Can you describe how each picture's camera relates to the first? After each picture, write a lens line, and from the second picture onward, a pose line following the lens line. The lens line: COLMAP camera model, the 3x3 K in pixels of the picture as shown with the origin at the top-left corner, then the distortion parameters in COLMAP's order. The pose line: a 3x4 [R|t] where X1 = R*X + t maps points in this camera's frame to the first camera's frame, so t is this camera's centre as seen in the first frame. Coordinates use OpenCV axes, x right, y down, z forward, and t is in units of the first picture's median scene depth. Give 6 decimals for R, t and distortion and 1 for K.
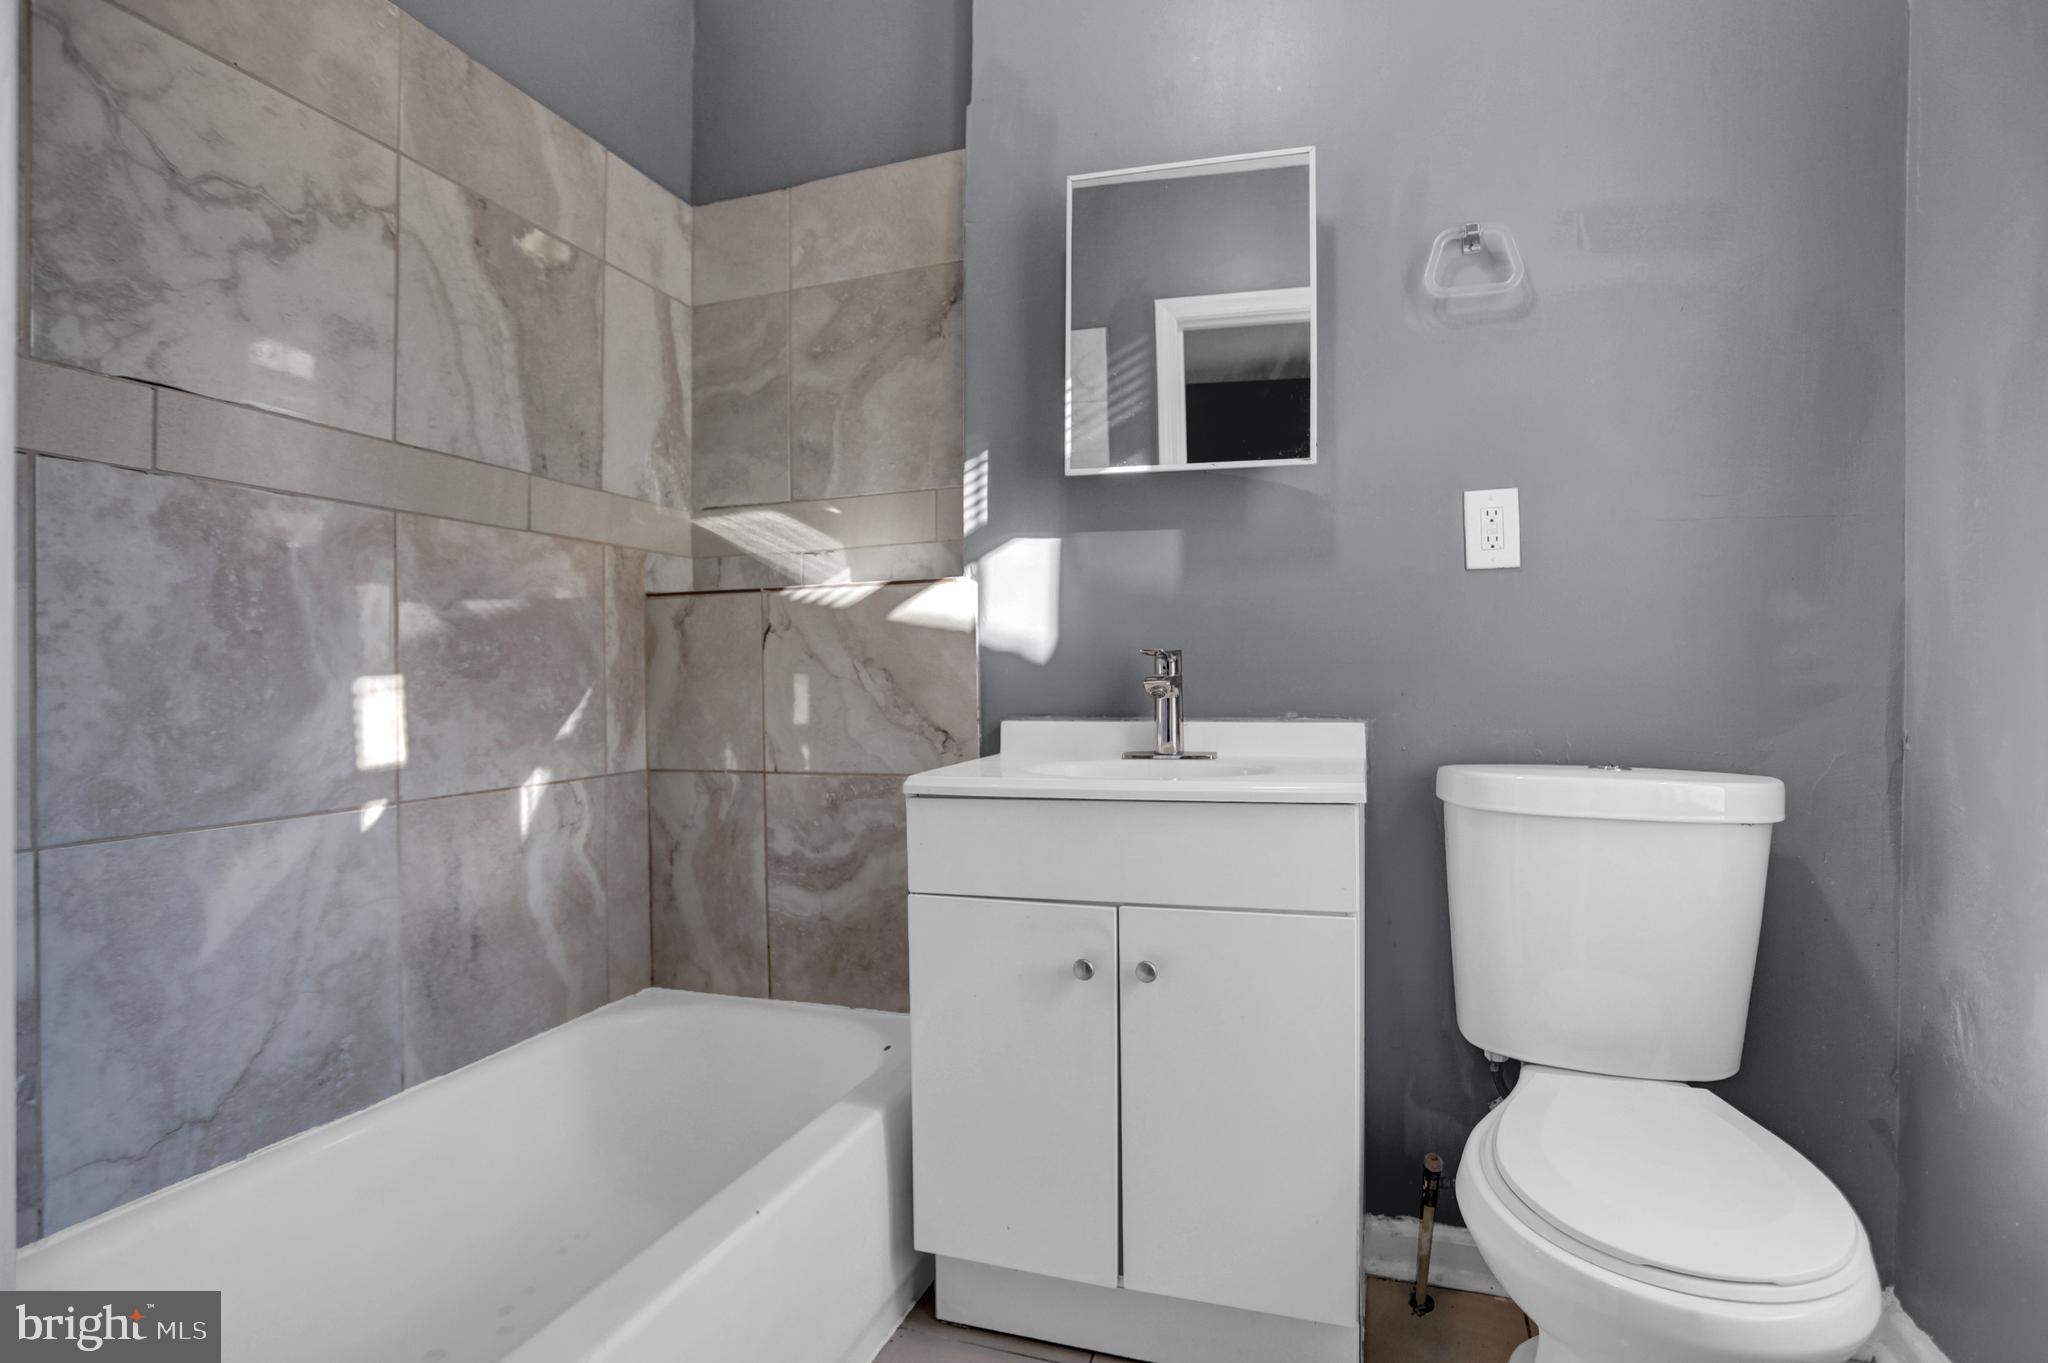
lens RADIAL K [[1086.3, 0, 1056.5], [0, 1086.3, 669.9], [0, 0, 1]] dist [-0.025496, 0.023833]
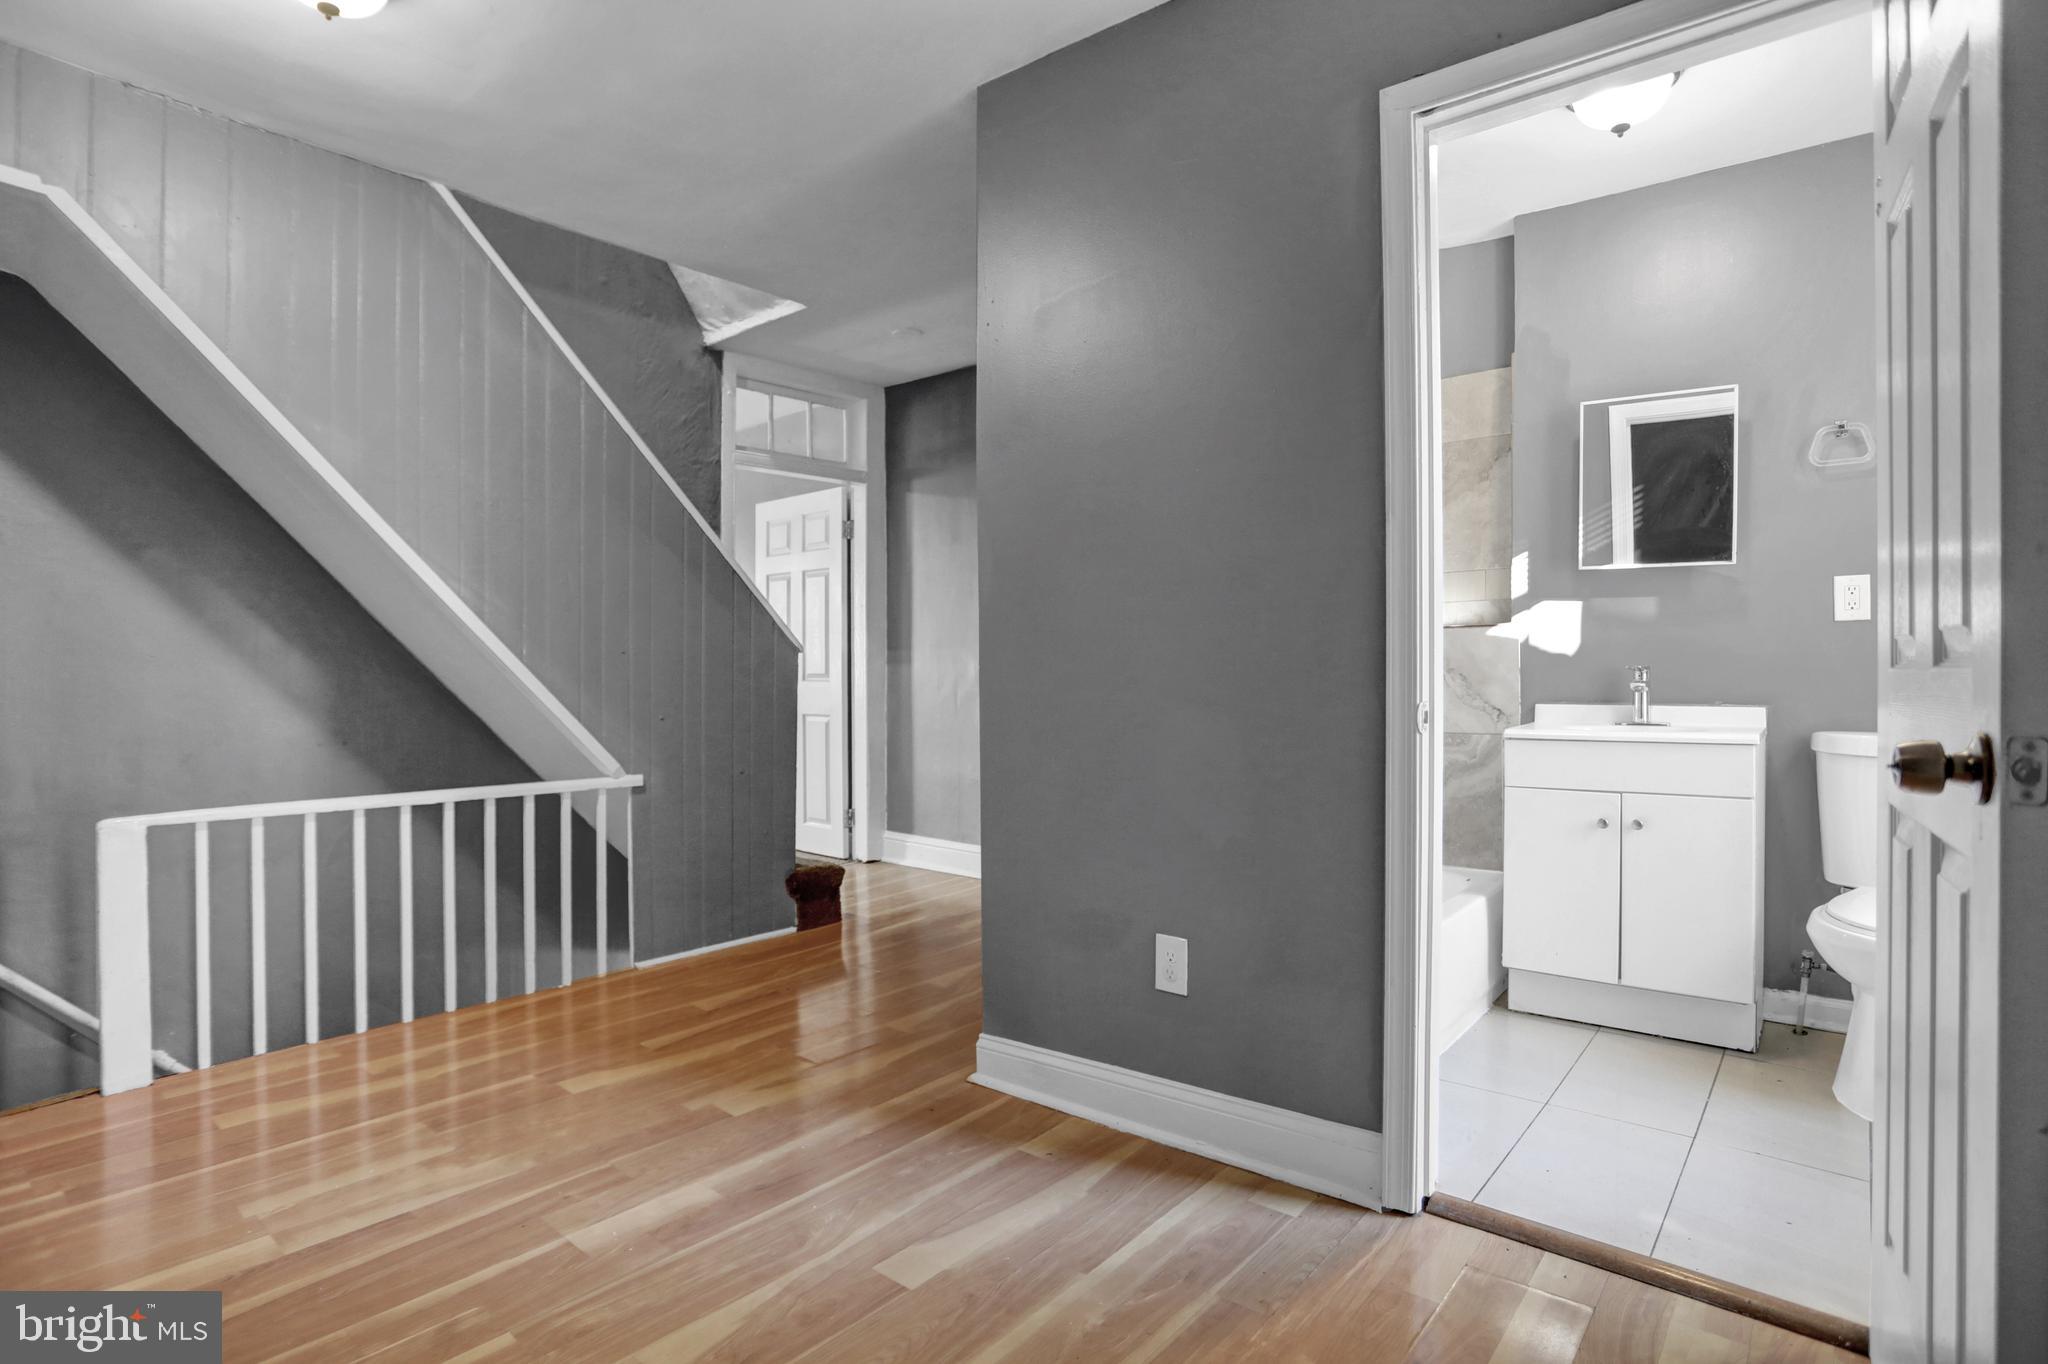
lens RADIAL K [[1086.3, 0, 1056.5], [0, 1086.3, 670.4], [0, 0, 1]] dist [-0.025496, 0.023833]
pose [[0.942672, 0.006324, -0.333662, -0.222613], [-0.003492, 0.999953, 0.009087, -0.024438], [0.333703, -0.007401, 0.942649, -1.055841]]
